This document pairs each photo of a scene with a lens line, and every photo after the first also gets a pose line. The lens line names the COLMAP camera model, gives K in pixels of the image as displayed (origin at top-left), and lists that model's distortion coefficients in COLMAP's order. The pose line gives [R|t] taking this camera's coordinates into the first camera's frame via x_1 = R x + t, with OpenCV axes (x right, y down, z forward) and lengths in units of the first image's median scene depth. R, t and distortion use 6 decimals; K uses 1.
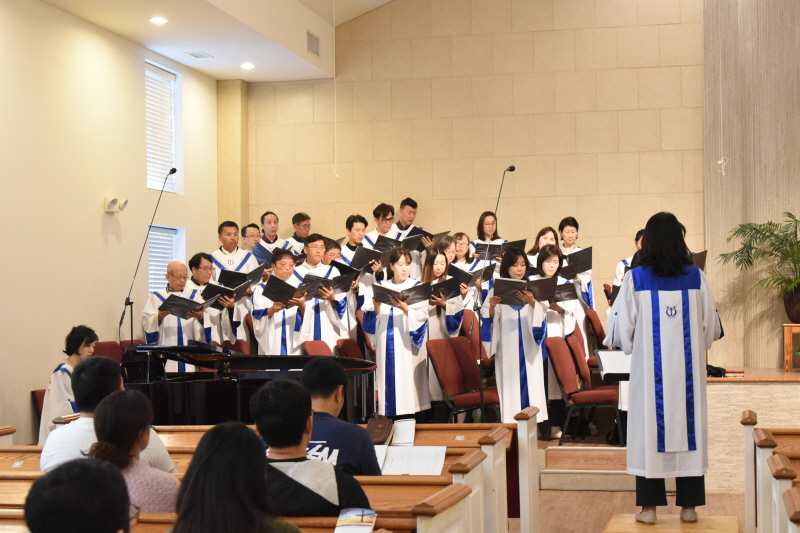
lens RADIAL K [[1343.9, 0, 400.0], [0, 1343.9, 266.5], [0, 0, 1]] dist [-0.035785, -0.052159]
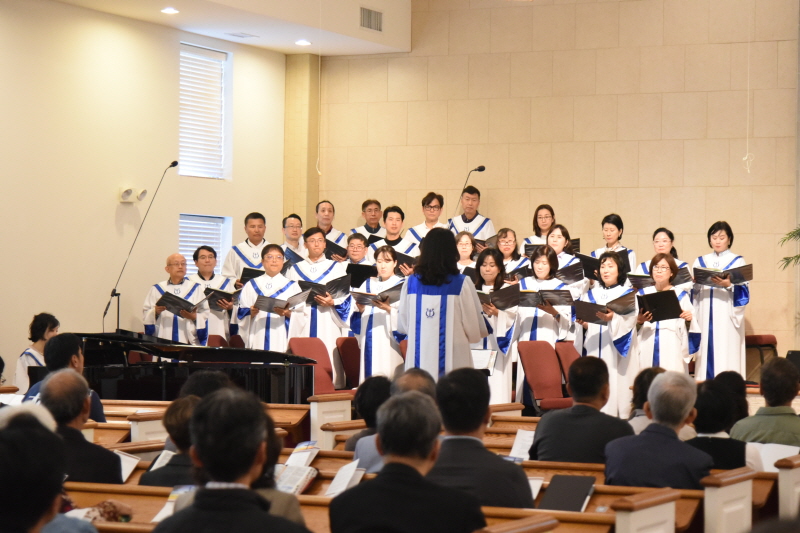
lens RADIAL K [[2033.2, 0, 400.0], [0, 2033.2, 266.5], [0, 0, 1]] dist [0.047700, 0.021135]
pose [[0.971371, 0.023049, -0.236446, 0.318385], [-0.020620, 0.999706, 0.012739, -0.015594], [0.236670, -0.007499, 0.971561, -0.389996]]
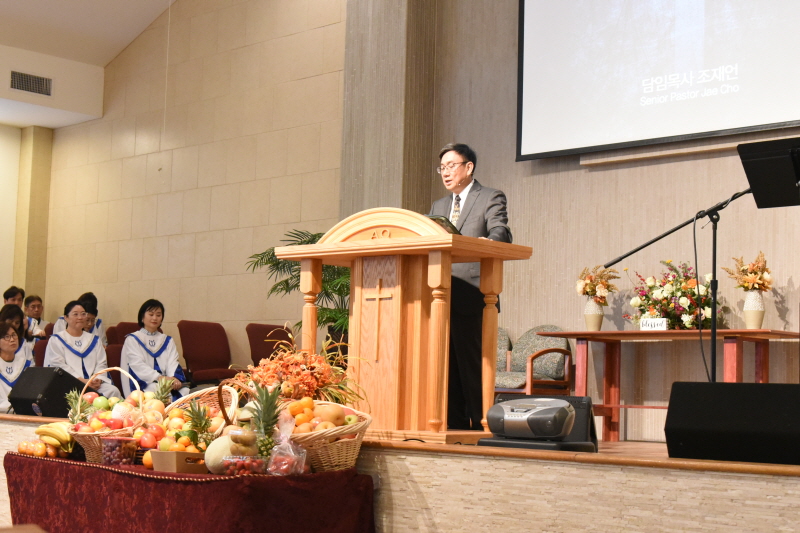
lens RADIAL K [[1316.0, 0, 400.0], [0, 1316.0, 266.5], [0, 0, 1]] dist [-0.012030, 0.020848]
pose [[0.855248, -0.013216, -0.518050, 0.748673], [-0.024557, 0.997518, -0.065988, 0.032313], [0.517637, 0.069158, 0.852801, 0.344762]]
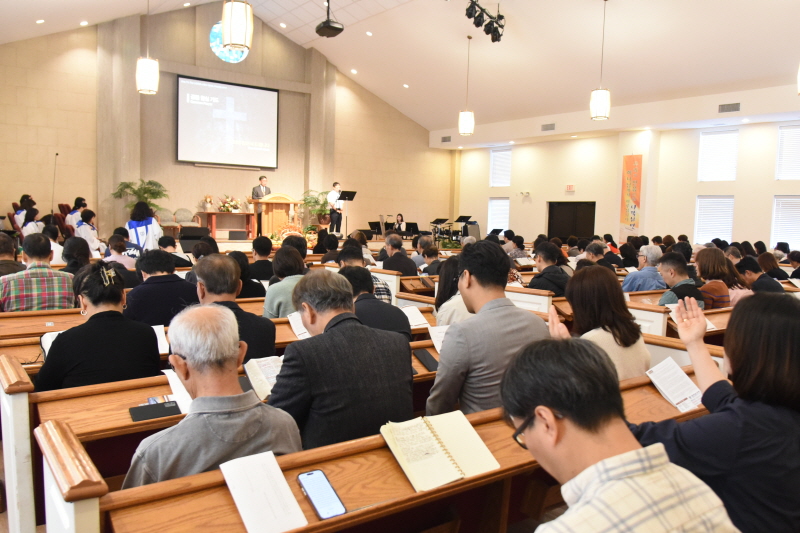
lens RADIAL K [[657.0, 0, 400.0], [0, 657.0, 266.5], [0, 0, 1]] dist [-0.001456, 0.000656]
pose [[0.649172, -0.032607, 0.759943, -0.357929], [-0.051372, 0.994920, 0.086573, -0.006496], [-0.758905, -0.095240, 0.644199, -0.231385]]
